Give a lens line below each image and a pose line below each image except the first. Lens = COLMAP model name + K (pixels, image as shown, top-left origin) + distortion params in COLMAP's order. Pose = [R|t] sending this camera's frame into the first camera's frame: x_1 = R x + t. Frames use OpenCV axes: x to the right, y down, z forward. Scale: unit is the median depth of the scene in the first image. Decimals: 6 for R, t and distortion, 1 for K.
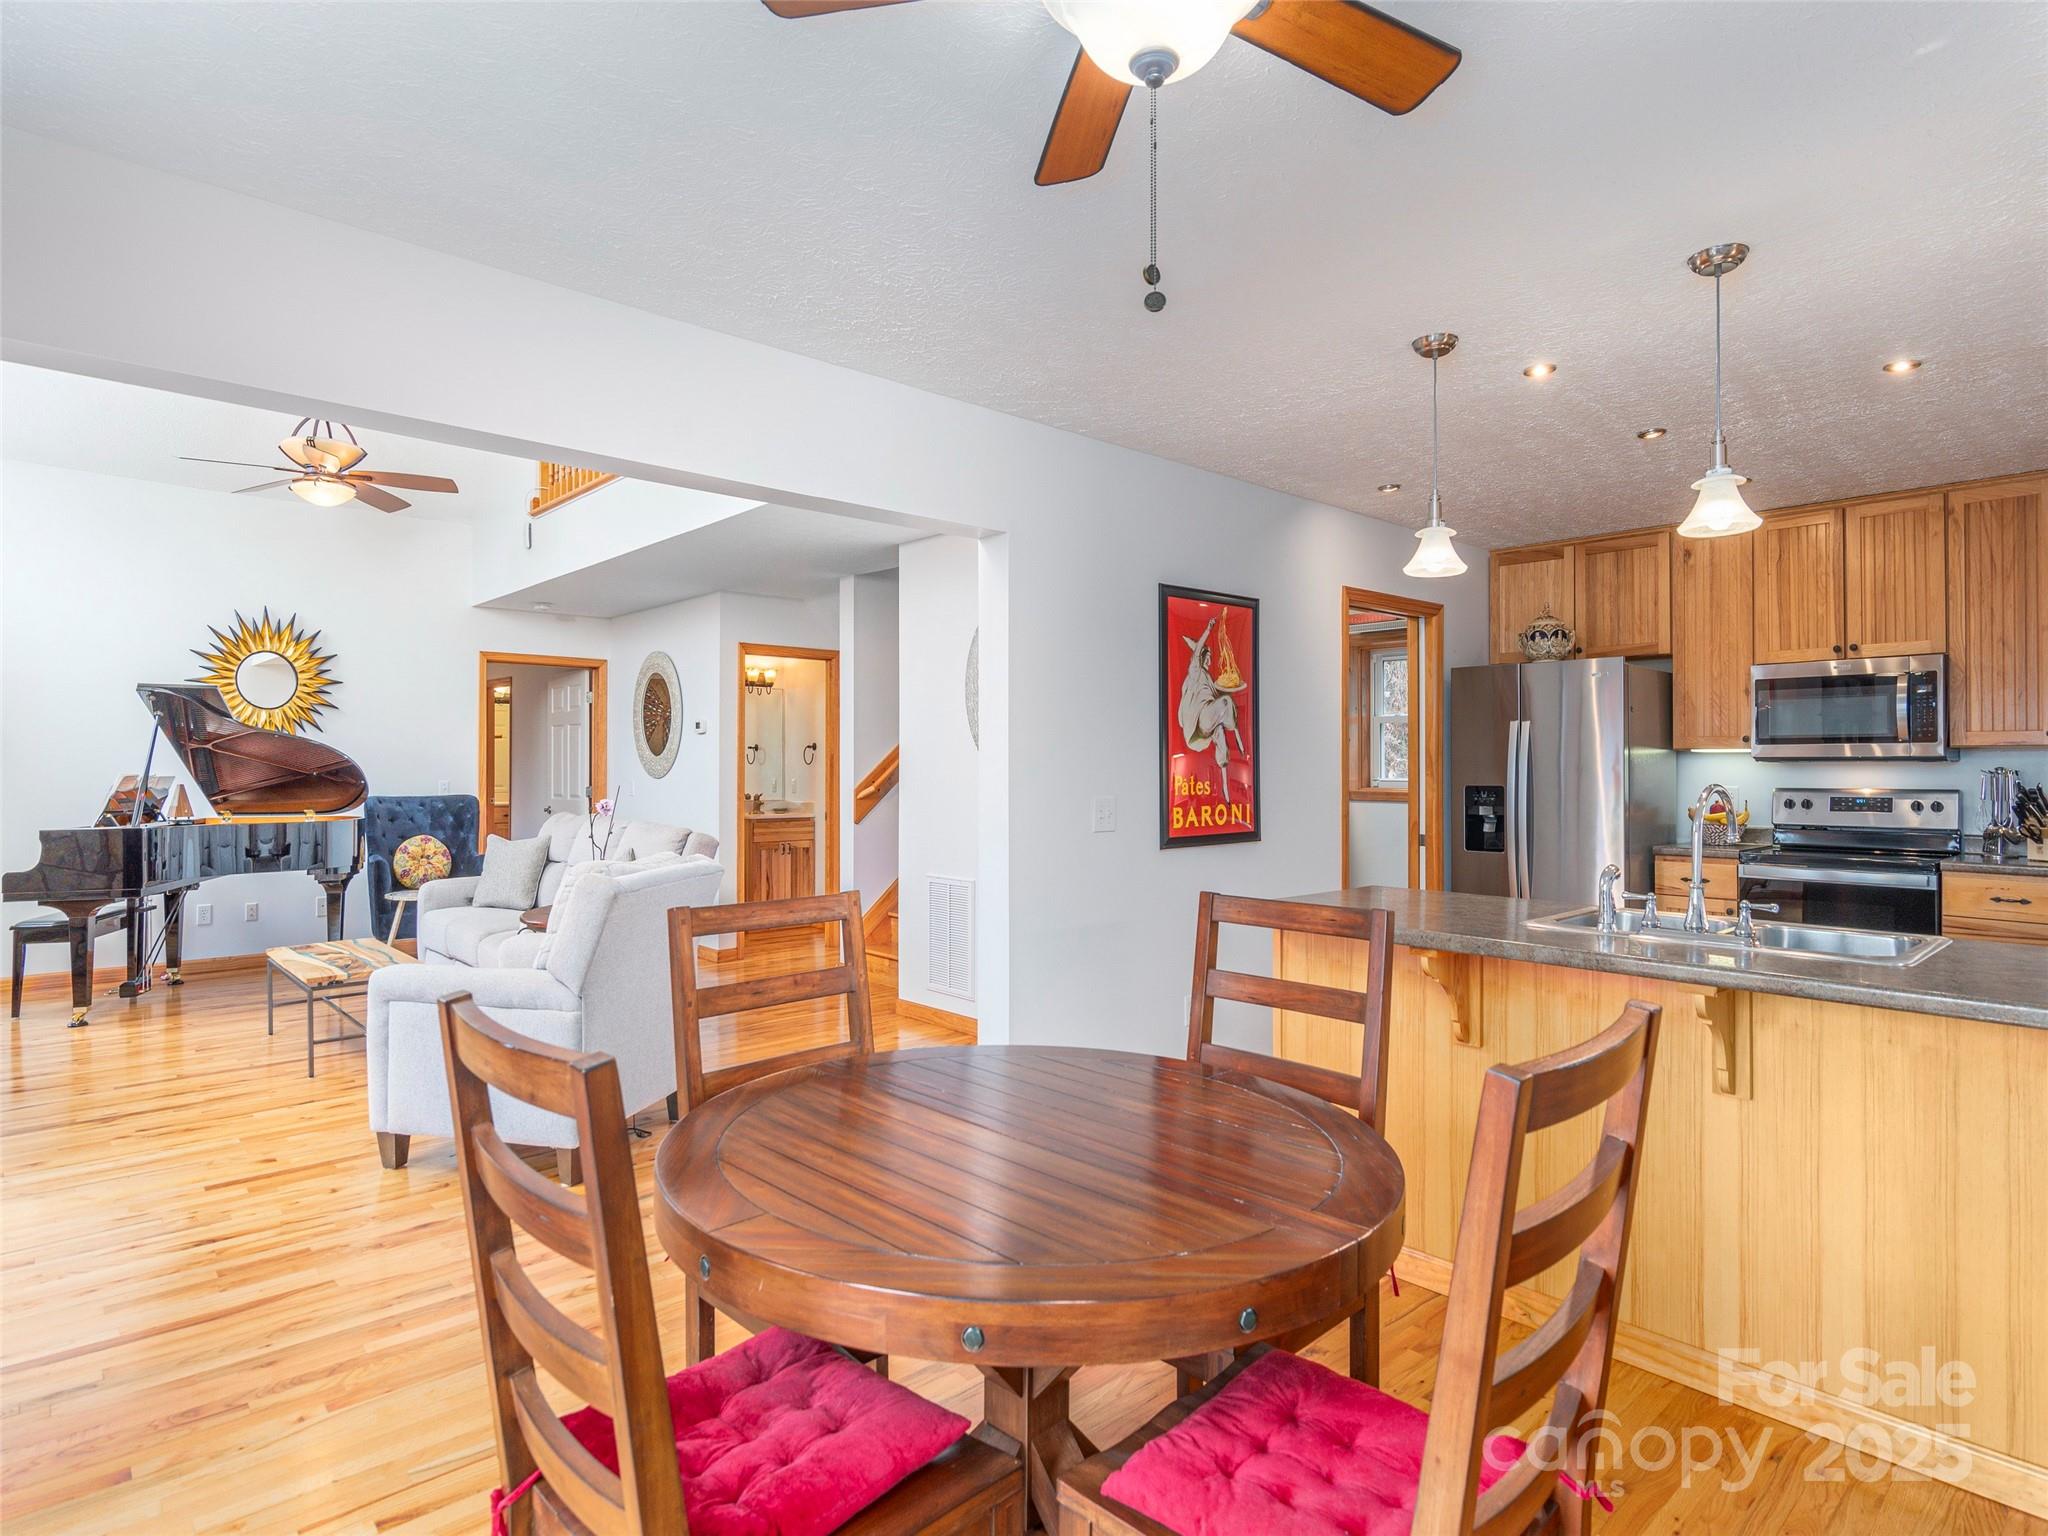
lens RADIAL K [[1108.4, 0, 1032.1], [0, 1108.4, 763.1], [0, 0, 1]] dist [-0.003091, 0.003028]
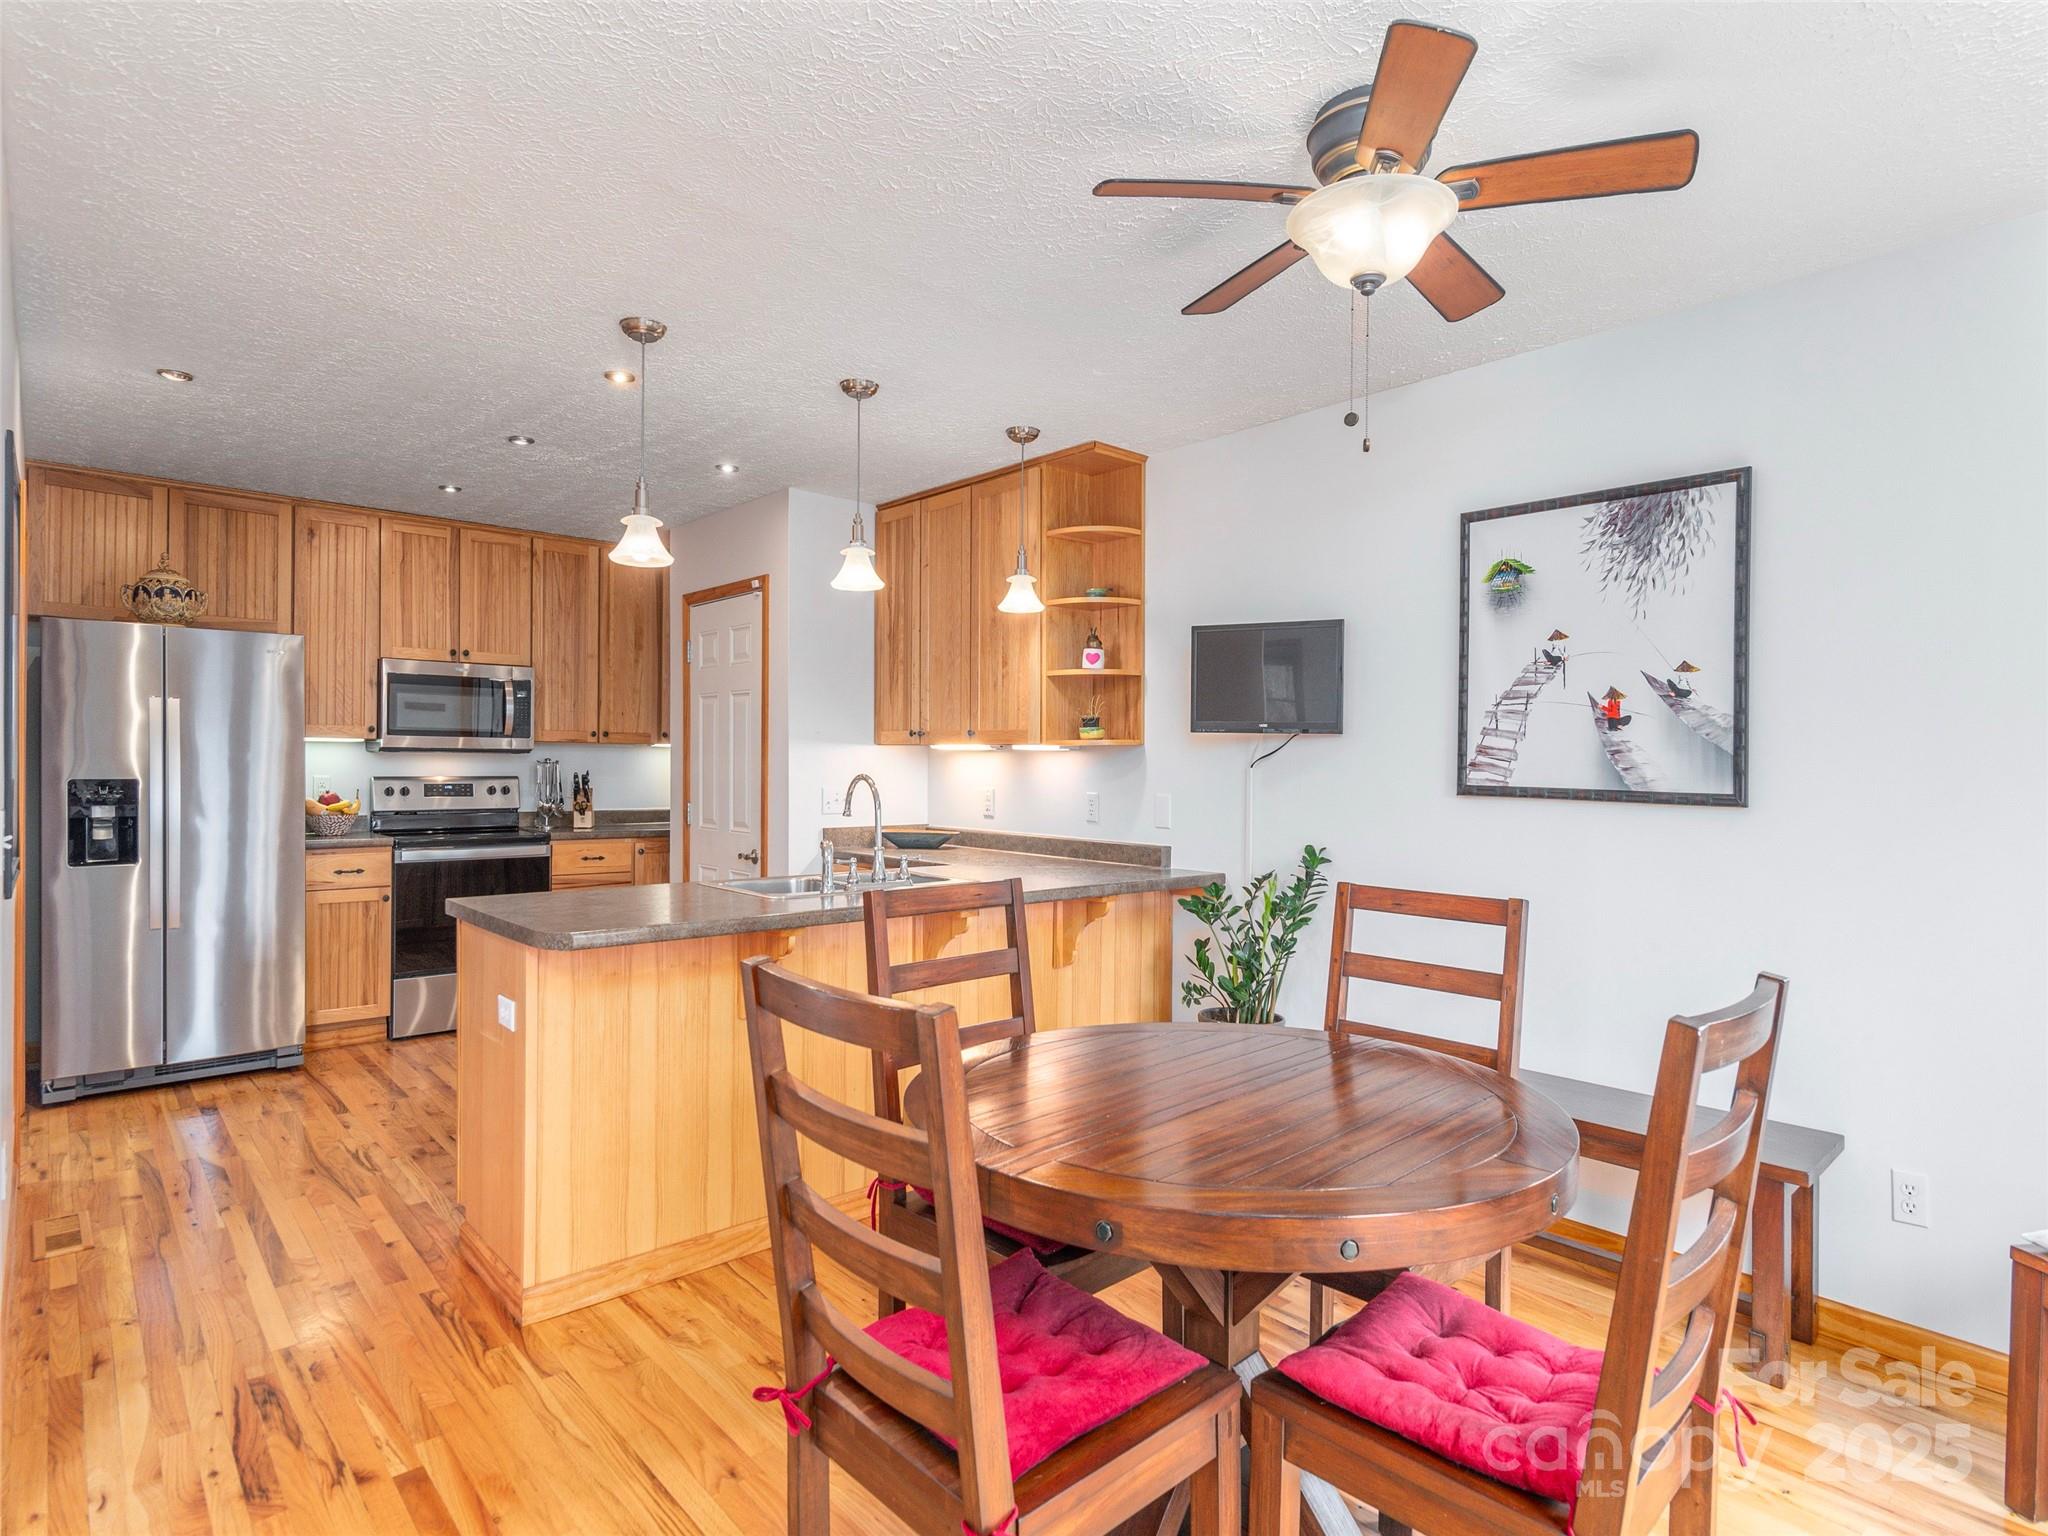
lens RADIAL K [[1090.8, 0, 1025.4], [0, 1090.8, 770.1], [0, 0, 1]] dist [-0.001063, 0.000227]
pose [[0.013259, -0.007775, 0.999882, -0.373594], [-0.012178, 0.999894, 0.007936, 0.000717], [-0.999838, -0.012281, 0.013163, 0.401289]]
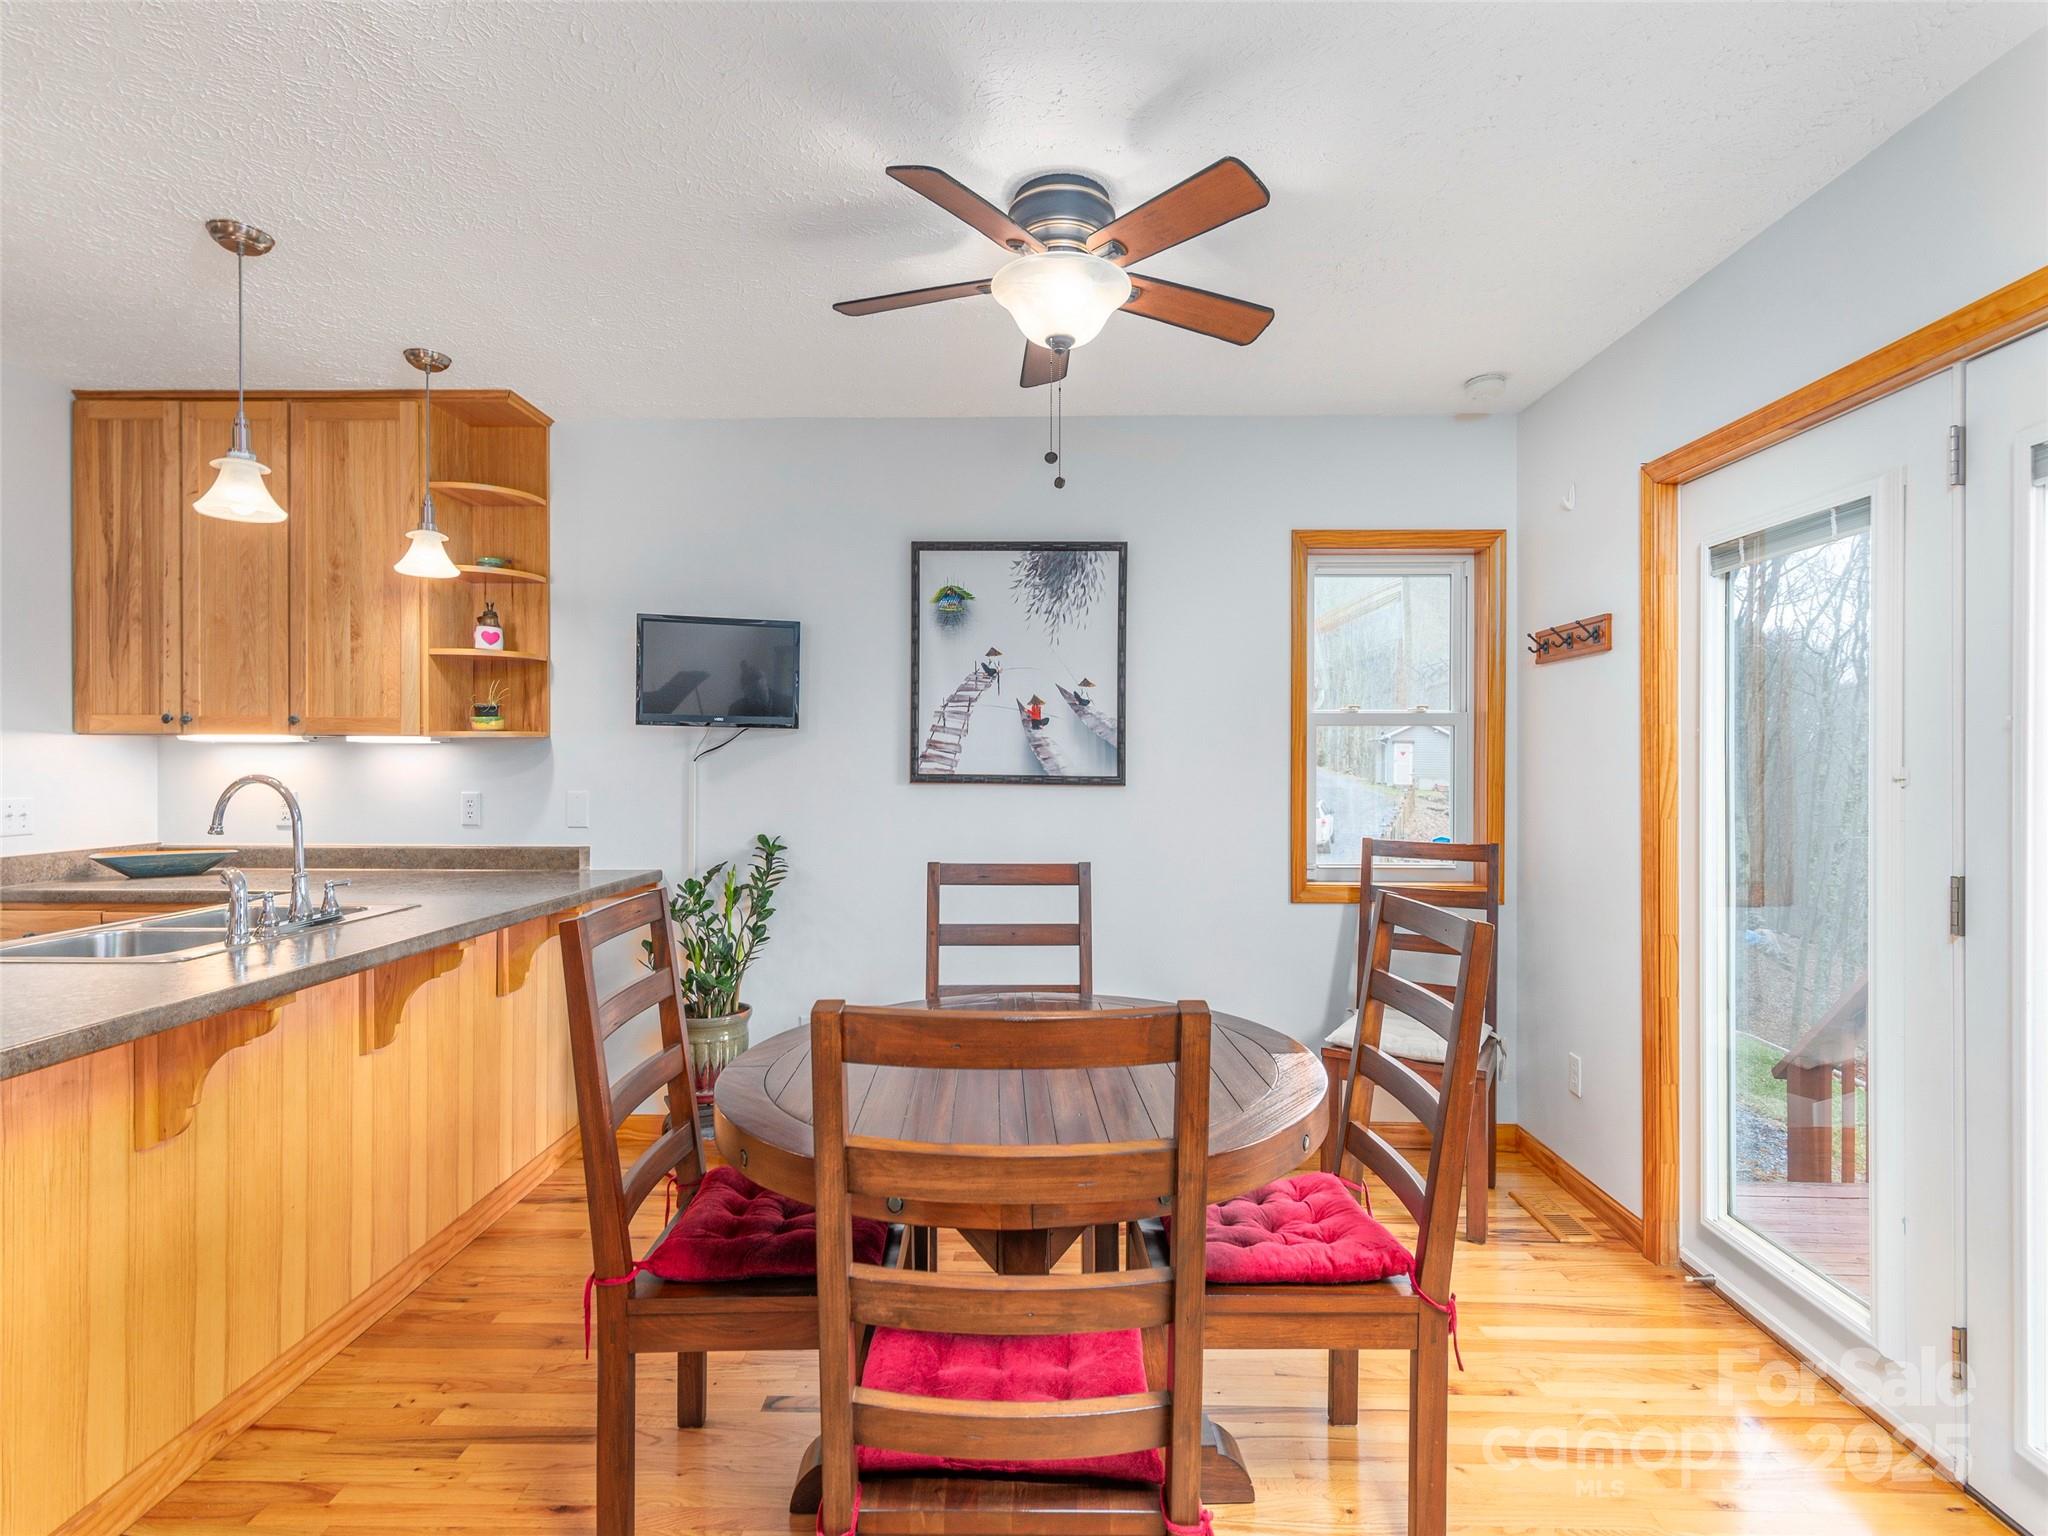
lens RADIAL K [[1004.1, 0, 1020.4], [0, 1004.1, 764.1], [0, 0, 1]] dist [0.007957, -0.000764]
pose [[-0.722782, -0.003824, 0.691065, -0.256291], [-0.003595, 0.999992, 0.001774, 0.003201], [-0.691067, -0.001202, -0.722790, 0.606063]]
